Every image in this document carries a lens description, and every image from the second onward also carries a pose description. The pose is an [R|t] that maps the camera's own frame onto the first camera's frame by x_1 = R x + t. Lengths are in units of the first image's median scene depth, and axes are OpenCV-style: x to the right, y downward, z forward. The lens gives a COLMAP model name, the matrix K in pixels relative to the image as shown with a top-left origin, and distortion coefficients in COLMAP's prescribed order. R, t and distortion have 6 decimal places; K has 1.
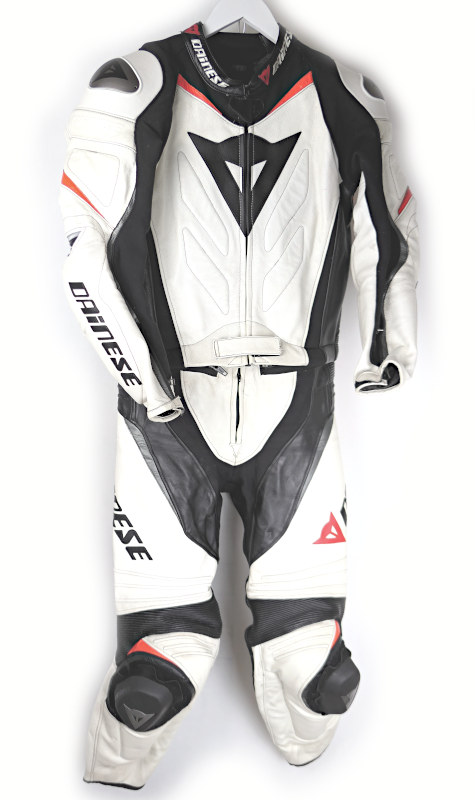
lens RADIAL K [[664.2, 0, 176.3], [0, 664.2, 400.0], [0, 0, 1]] dist [0.006070, 0.007162]
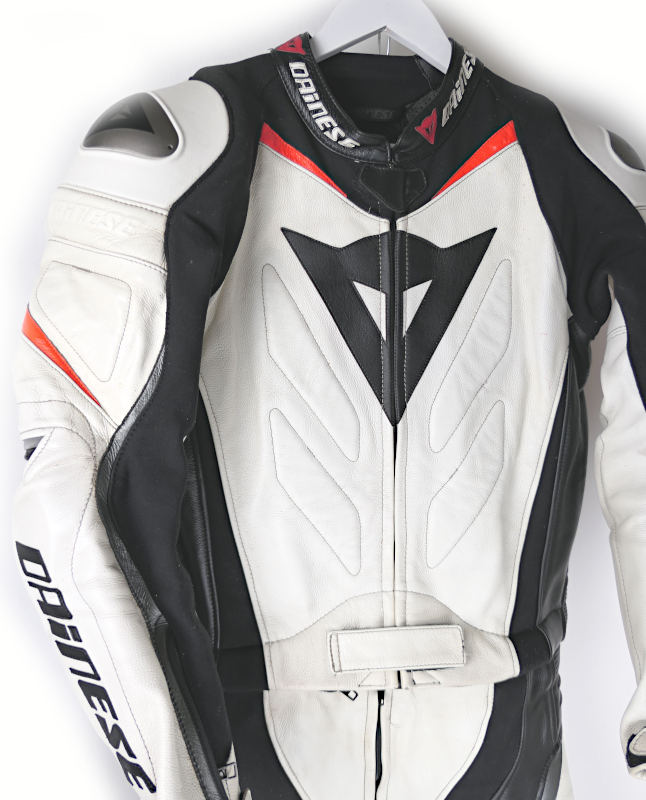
lens RADIAL K [[688.7, 0, 322.7], [0, 688.7, 368.1], [0, 0, 1]] dist [-0.011639, -0.006252]
pose [[0.999969, 0.007819, -0.000989, 0.050118], [-0.007881, 0.992642, -0.120828, -0.224231], [0.000037, 0.120832, 0.992673, 0.466884]]
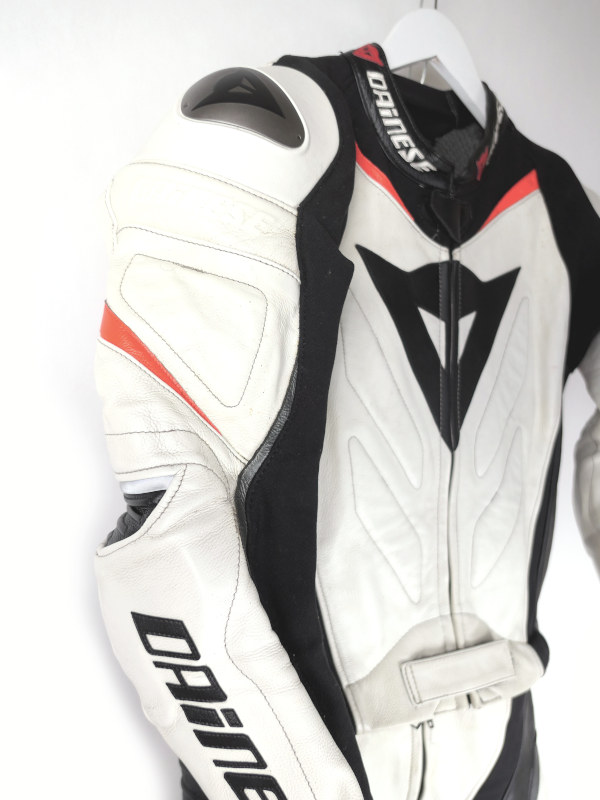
lens RADIAL K [[634.7, 0, 300.0], [0, 634.7, 400.0], [0, 0, 1]] dist [-0.015731, -0.000703]
pose [[0.916424, 0.023303, 0.399529, -0.202469], [0.020280, 0.994317, -0.104512, -0.235947], [-0.399694, 0.103880, 0.910744, 0.589527]]
